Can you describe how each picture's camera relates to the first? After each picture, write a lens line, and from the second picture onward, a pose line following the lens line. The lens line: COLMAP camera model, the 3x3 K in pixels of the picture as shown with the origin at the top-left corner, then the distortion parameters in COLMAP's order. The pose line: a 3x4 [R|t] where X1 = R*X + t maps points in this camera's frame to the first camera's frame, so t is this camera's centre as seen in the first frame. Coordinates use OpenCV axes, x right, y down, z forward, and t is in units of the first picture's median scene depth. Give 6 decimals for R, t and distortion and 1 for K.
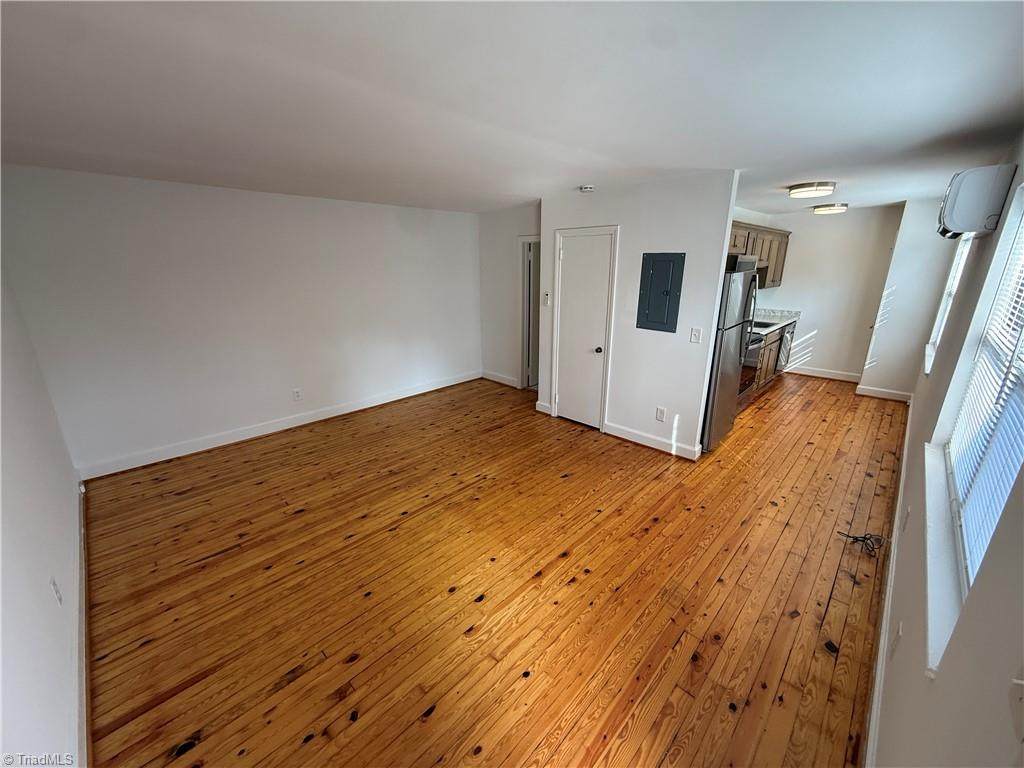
lens RADIAL K [[405.3, 0, 511.2], [0, 405.3, 385.1], [0, 0, 1]] dist [-0.002074, 0.000014]
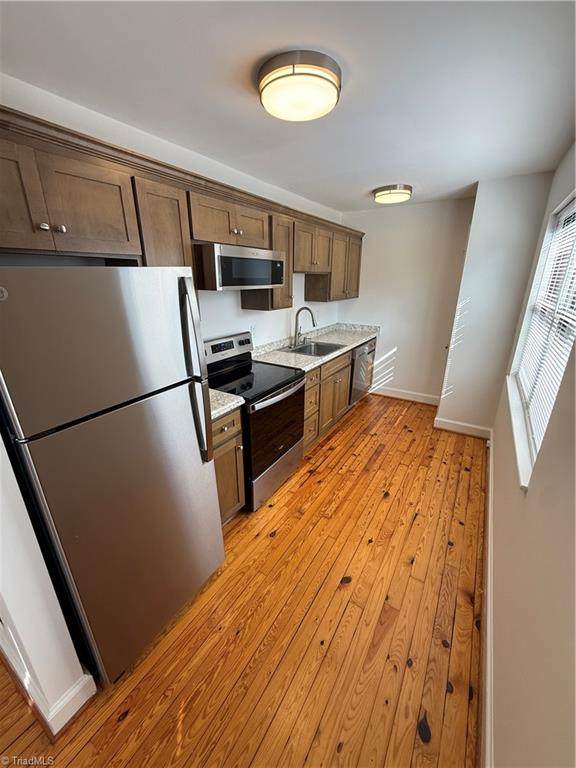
lens RADIAL K [[304.0, 0, 289.2], [0, 304.0, 384.8], [0, 0, 1]] dist [-0.002074, 0.000014]
pose [[0.977227, -0.069199, 0.200594, 0.450970], [0.060592, 0.996972, 0.048743, -0.117715], [-0.203360, -0.035479, 0.978461, 0.461548]]
